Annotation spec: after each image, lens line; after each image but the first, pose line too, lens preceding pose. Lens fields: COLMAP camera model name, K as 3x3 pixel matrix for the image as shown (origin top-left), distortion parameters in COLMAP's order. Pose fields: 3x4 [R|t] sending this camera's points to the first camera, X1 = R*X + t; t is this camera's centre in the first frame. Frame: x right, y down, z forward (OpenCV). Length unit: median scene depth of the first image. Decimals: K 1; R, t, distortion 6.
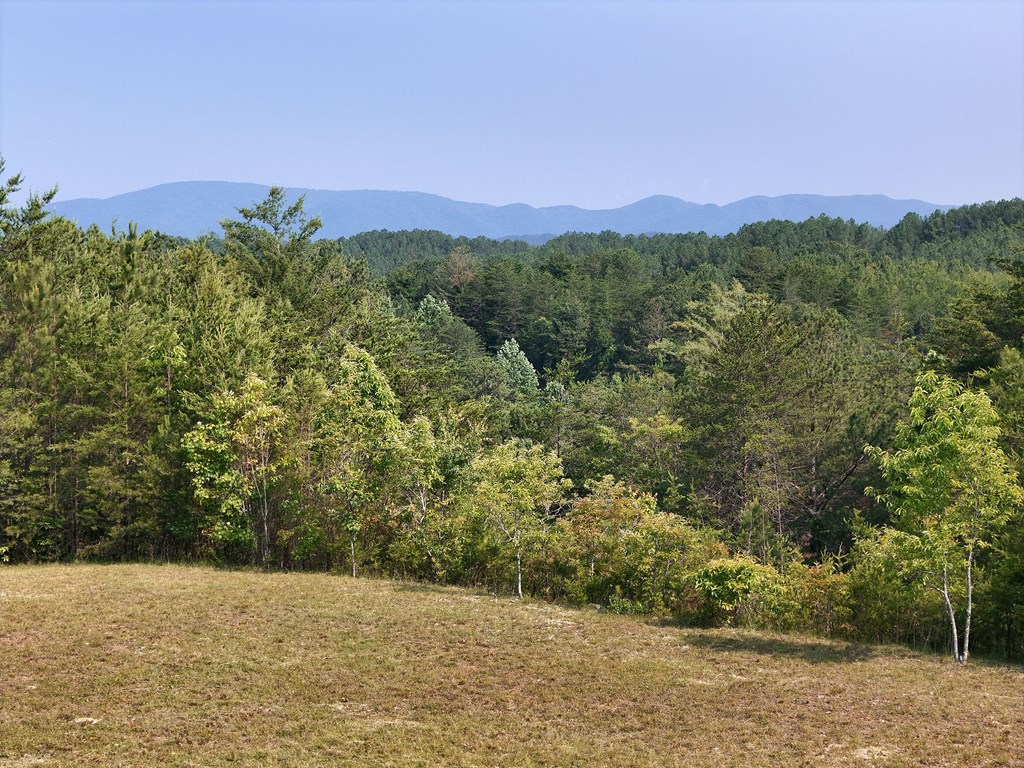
lens RADIAL K [[2088.7, 0, 487.3], [0, 2088.7, 384.2], [0, 0, 1]] dist [-0.235990, 0.194106]
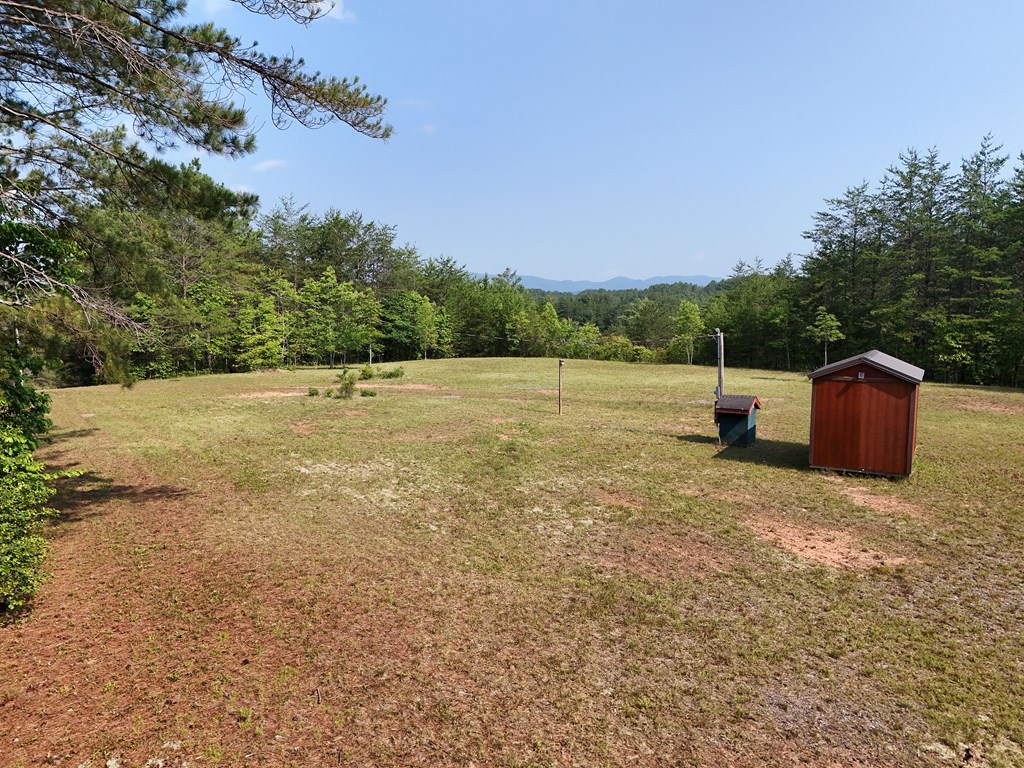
lens RADIAL K [[803.0, 0, 482.4], [0, 803.0, 414.8], [0, 0, 1]] dist [0.038611, -0.001245]
pose [[0.996457, 0.011662, -0.083289, -0.056186], [-0.005260, 0.997042, 0.076681, 0.080716], [0.083937, -0.075971, 0.993571, -0.592836]]
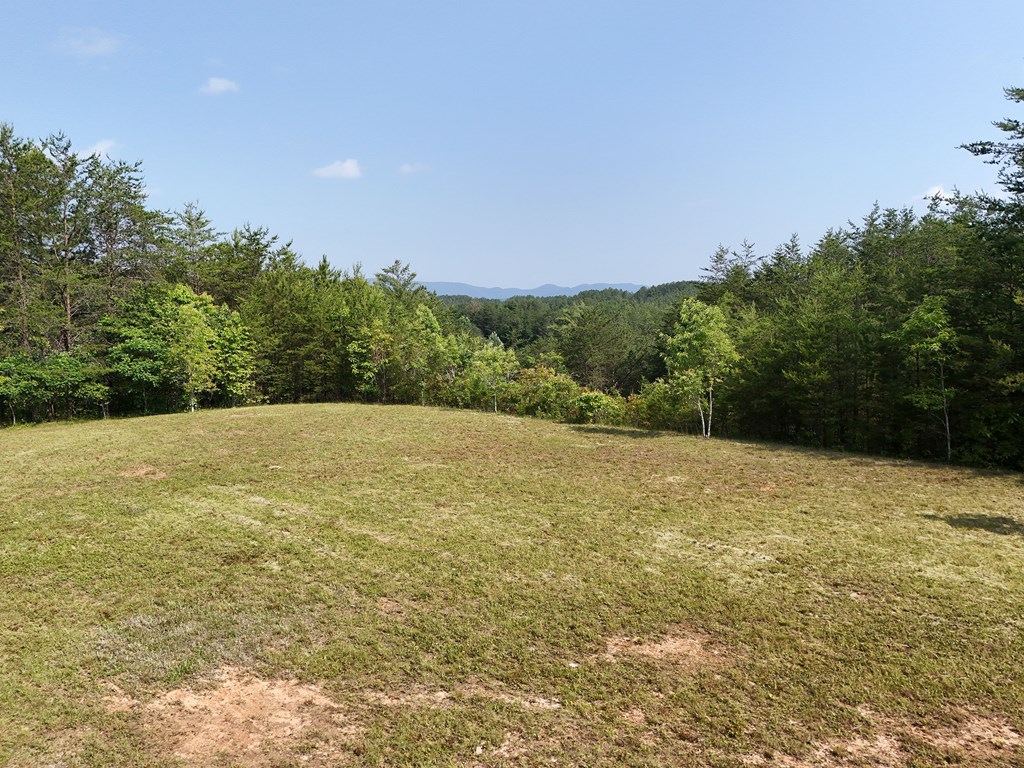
lens RADIAL K [[745.1, 0, 512.0], [0, 745.1, 384.0], [0, 0, 1]] dist [0.077116, -0.073698]
pose [[0.999383, -0.005179, 0.034741, 0.004974], [0.003910, 0.999326, 0.036502, 0.037805], [-0.034907, -0.036344, 0.998730, 0.180622]]
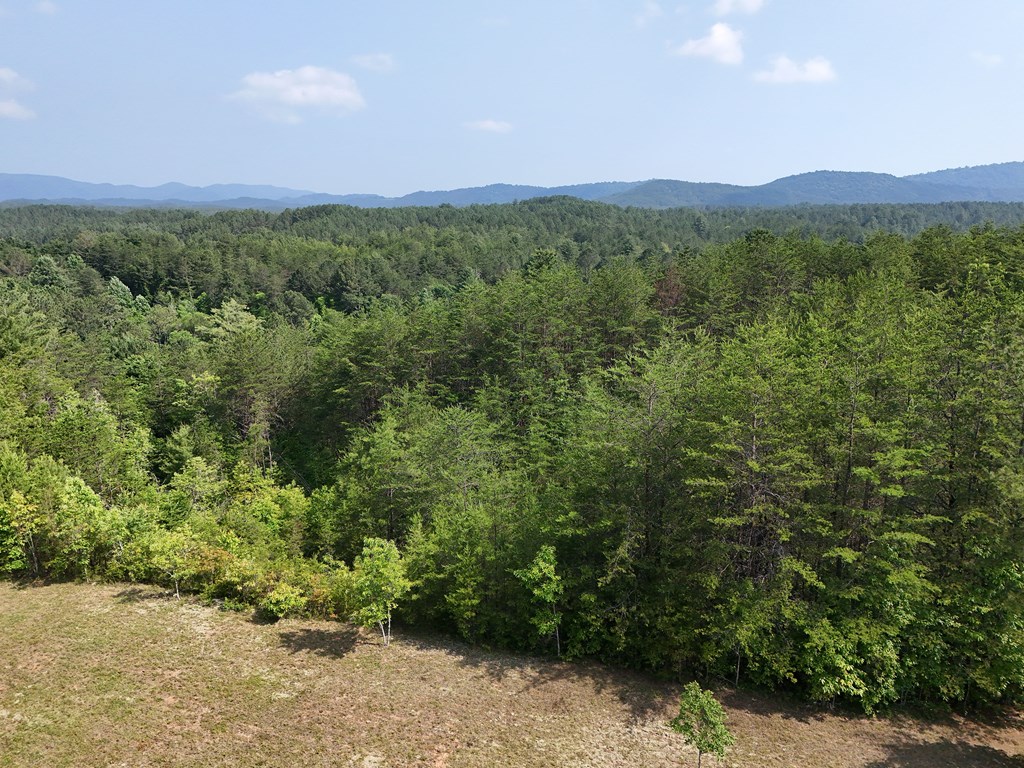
lens RADIAL K [[748.9, 0, 512.0], [0, 748.9, 384.0], [0, 0, 1]] dist [0.080748, -0.077897]
pose [[0.880695, -0.092811, 0.464502, -0.024813], [0.002306, 0.981445, 0.191729, -0.255916], [-0.473678, -0.167783, 0.864568, 0.131358]]
